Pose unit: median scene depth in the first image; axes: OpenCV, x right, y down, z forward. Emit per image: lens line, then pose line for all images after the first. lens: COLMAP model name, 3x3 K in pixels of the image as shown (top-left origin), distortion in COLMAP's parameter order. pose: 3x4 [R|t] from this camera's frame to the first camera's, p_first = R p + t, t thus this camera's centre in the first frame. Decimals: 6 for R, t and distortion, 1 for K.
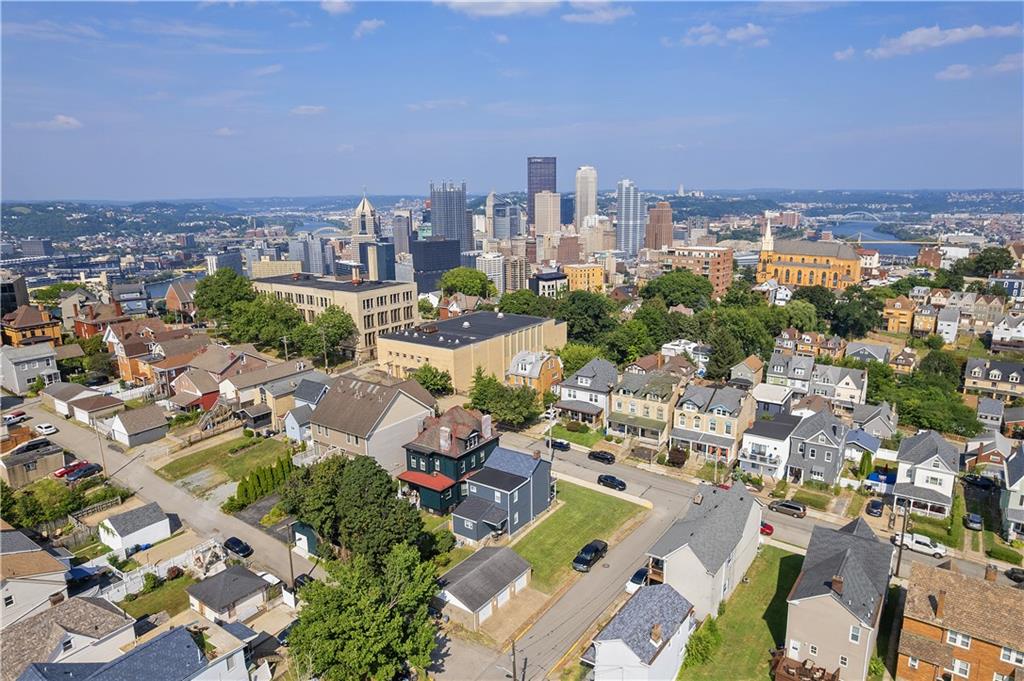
lens RADIAL K [[644.8, 0, 513.1], [0, 644.8, 341.4], [0, 0, 1]] dist [-0.039682, 0.024765]
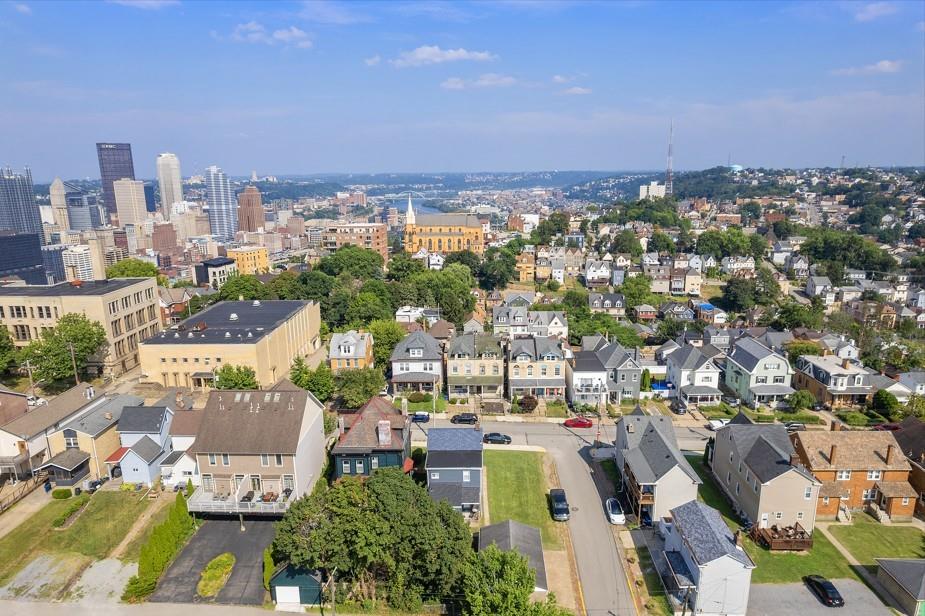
lens RADIAL K [[588.1, 0, 465.3], [0, 588.1, 306.2], [0, 0, 1]] dist [-0.039378, 0.019172]
pose [[0.839174, -0.122652, 0.529852, -0.237229], [0.128743, 0.991348, 0.025580, -0.019720], [-0.528405, 0.046748, 0.847704, 0.116758]]
